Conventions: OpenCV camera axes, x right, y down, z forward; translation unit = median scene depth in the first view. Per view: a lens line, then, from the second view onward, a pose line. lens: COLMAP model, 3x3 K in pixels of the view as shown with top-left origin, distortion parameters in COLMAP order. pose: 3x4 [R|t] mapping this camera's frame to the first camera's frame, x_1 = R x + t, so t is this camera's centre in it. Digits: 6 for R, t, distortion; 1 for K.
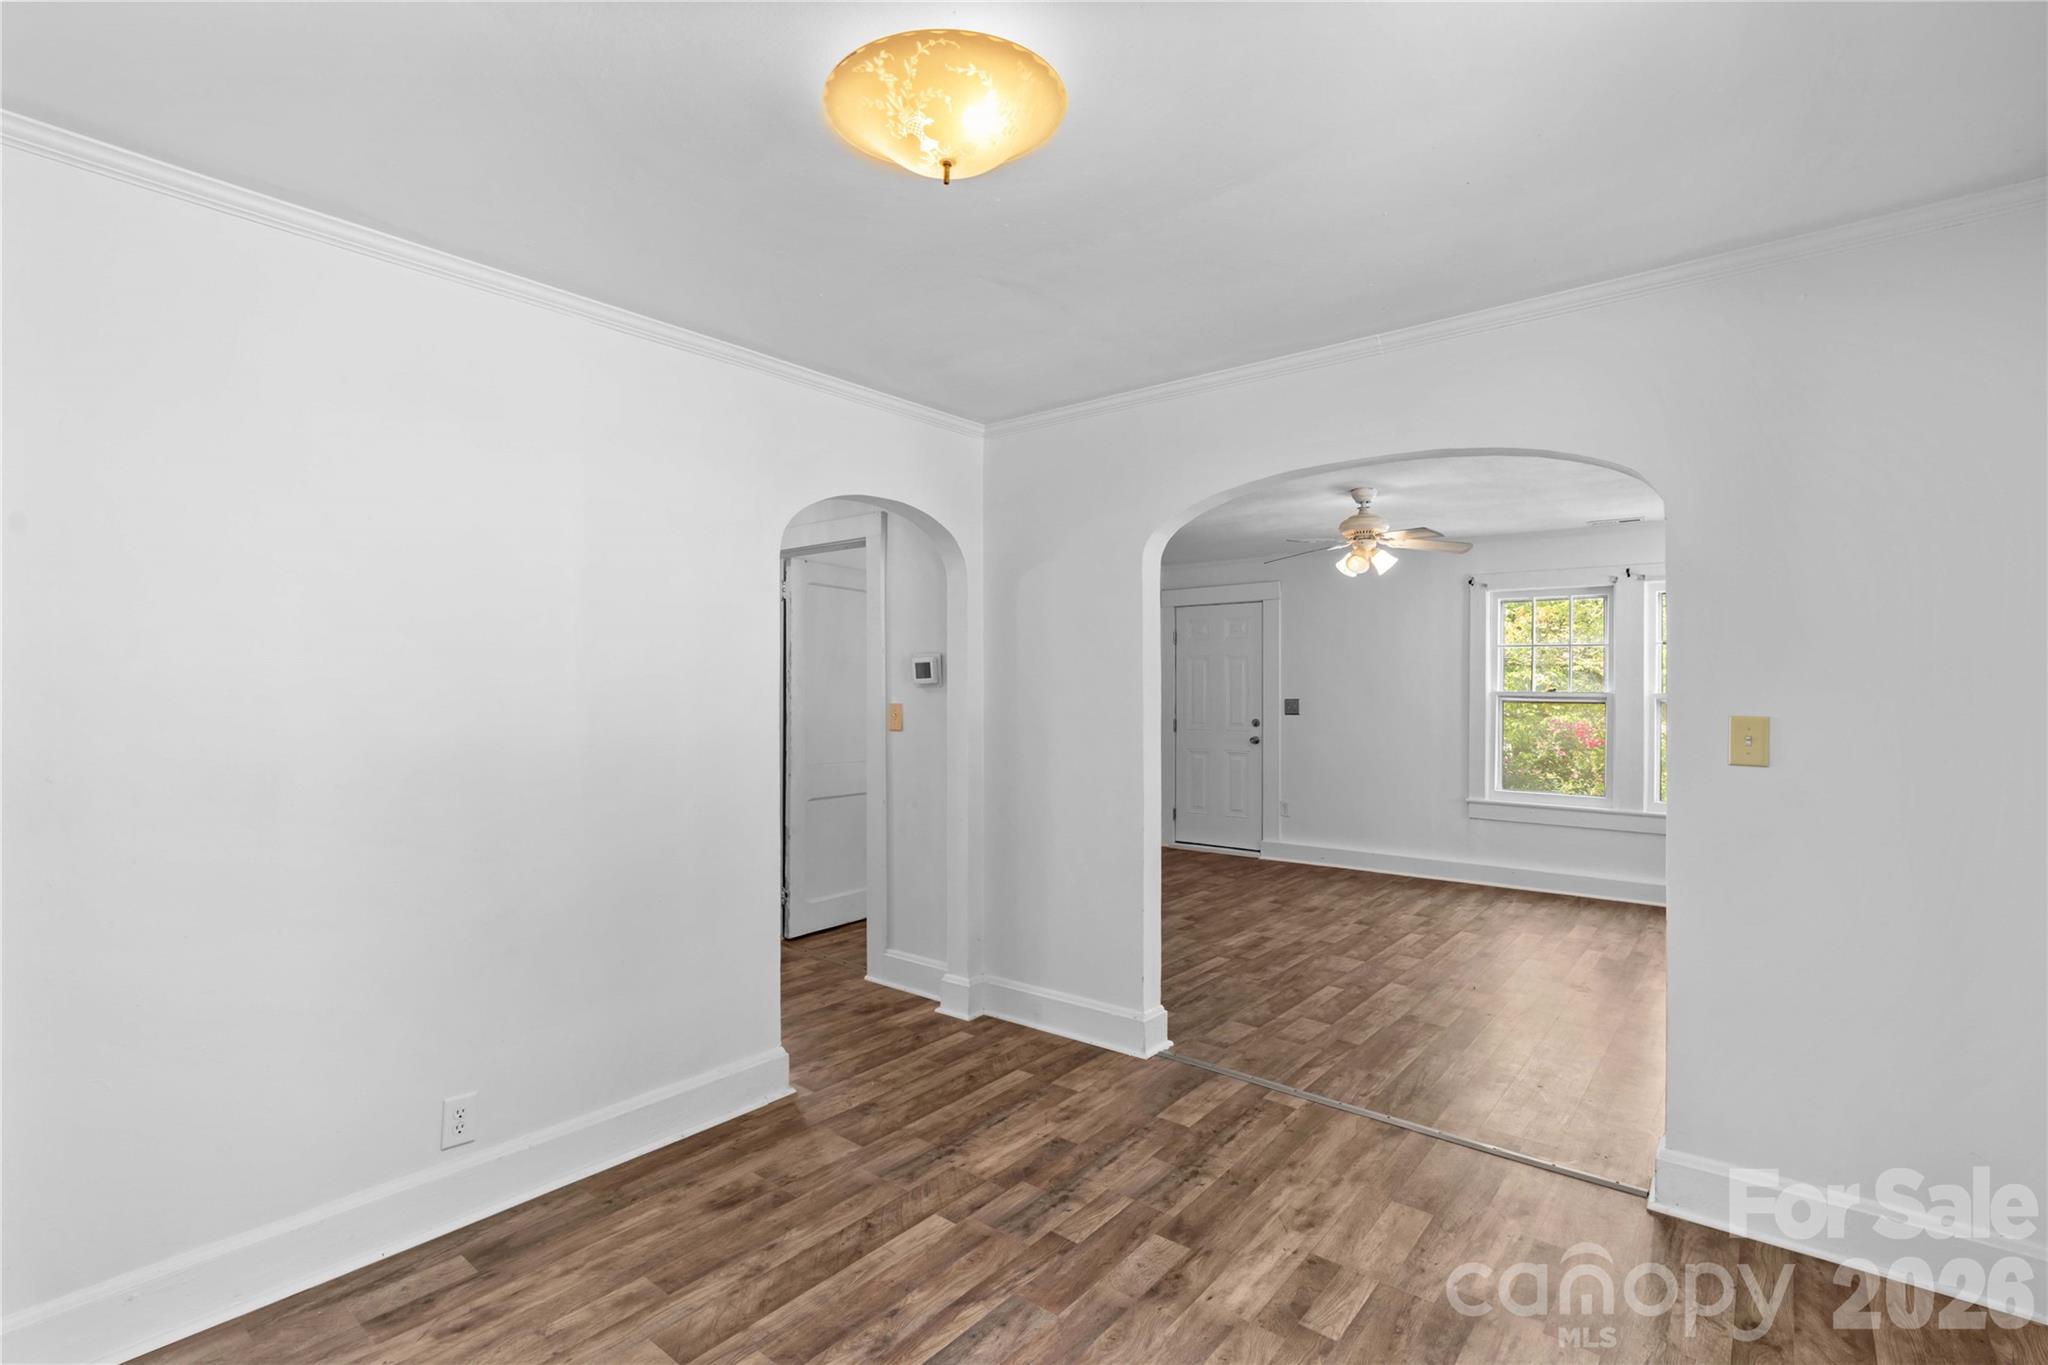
lens RADIAL K [[941.0, 0, 1017.7], [0, 941.0, 689.4], [0, 0, 1]] dist [-0.018026, 0.006937]
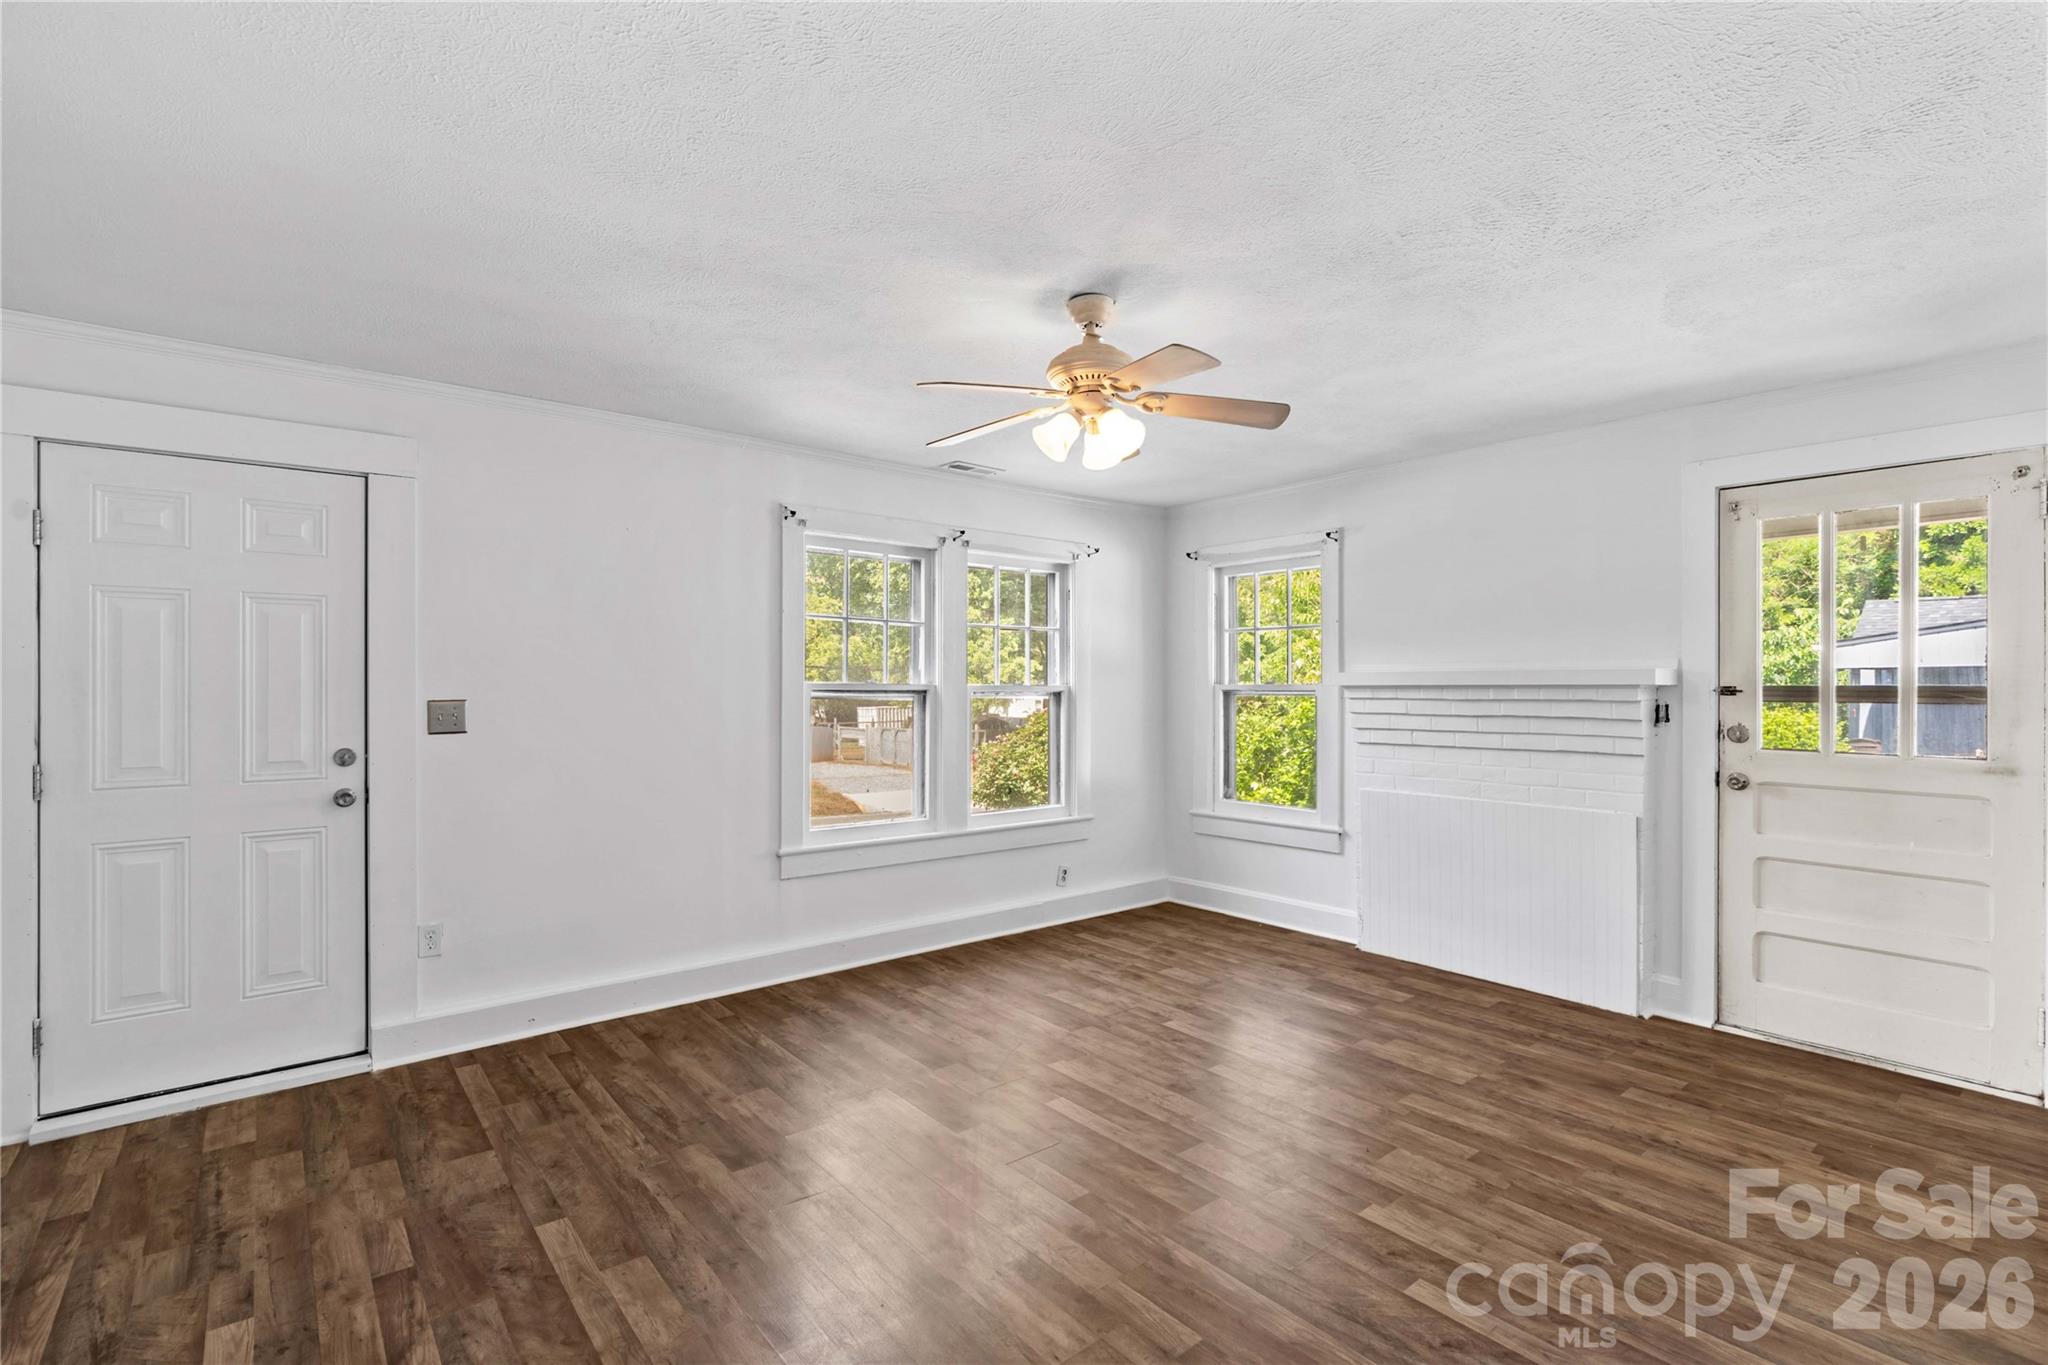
lens RADIAL K [[941.0, 0, 1017.7], [0, 941.0, 689.4], [0, 0, 1]] dist [-0.018026, 0.006937]
pose [[0.199899, -0.008801, 0.979777, -0.155626], [-0.003186, 0.999949, 0.009633, -0.000681], [-0.979811, -0.005047, 0.199860, 0.944731]]
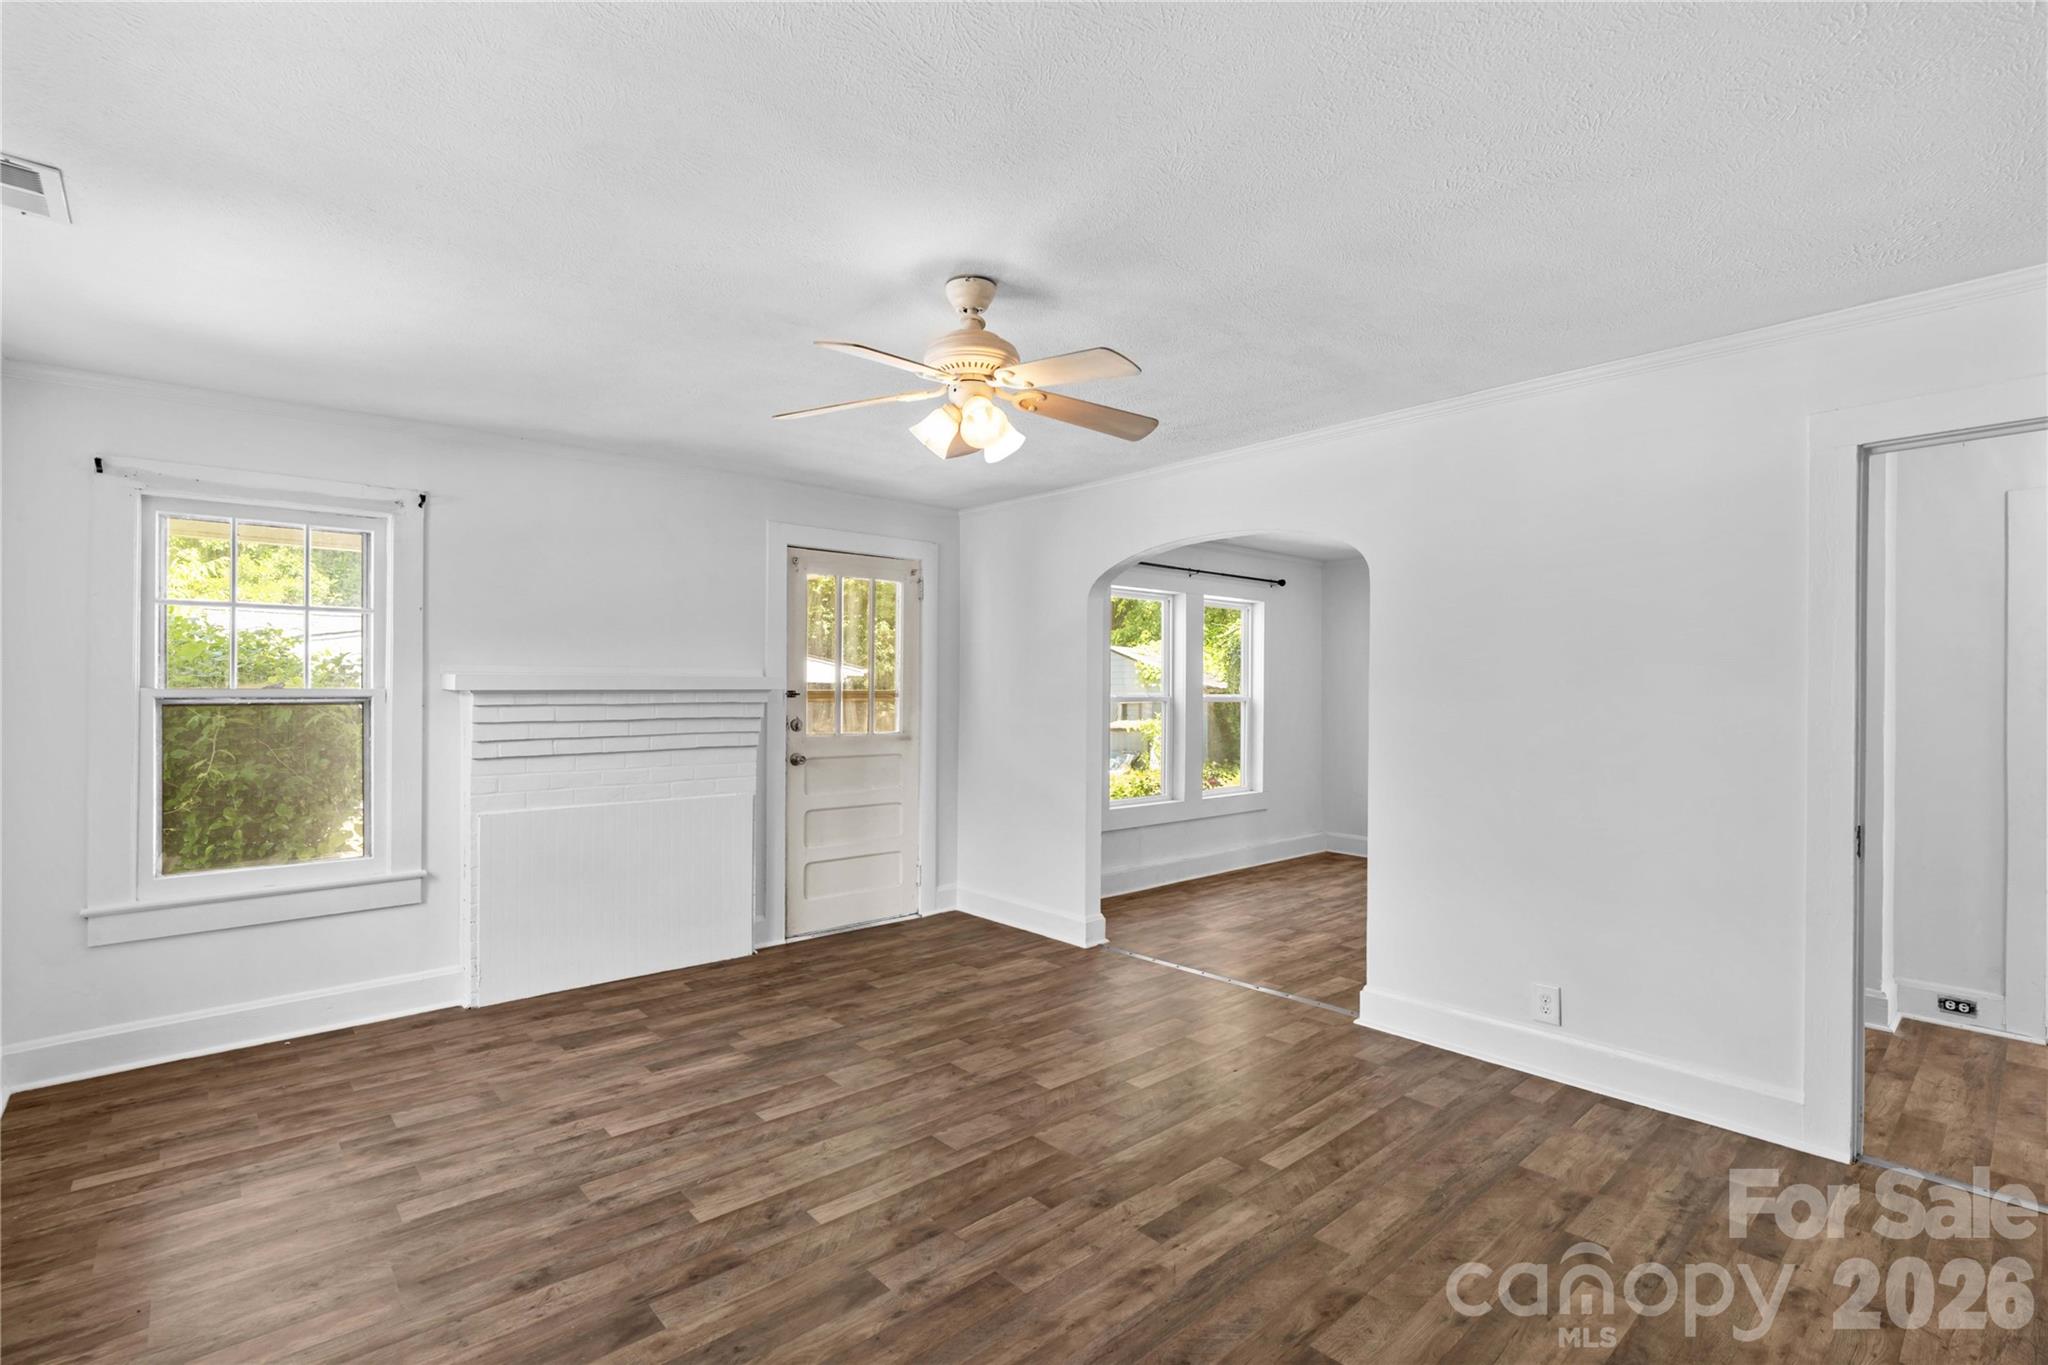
lens RADIAL K [[941.0, 0, 1017.7], [0, 941.0, 689.4], [0, 0, 1]] dist [-0.018026, 0.006937]
pose [[-0.987382, -0.004577, 0.158289, 0.267364], [-0.005271, 0.999978, -0.003969, 0.003518], [-0.158268, -0.004753, -0.987385, 1.501118]]
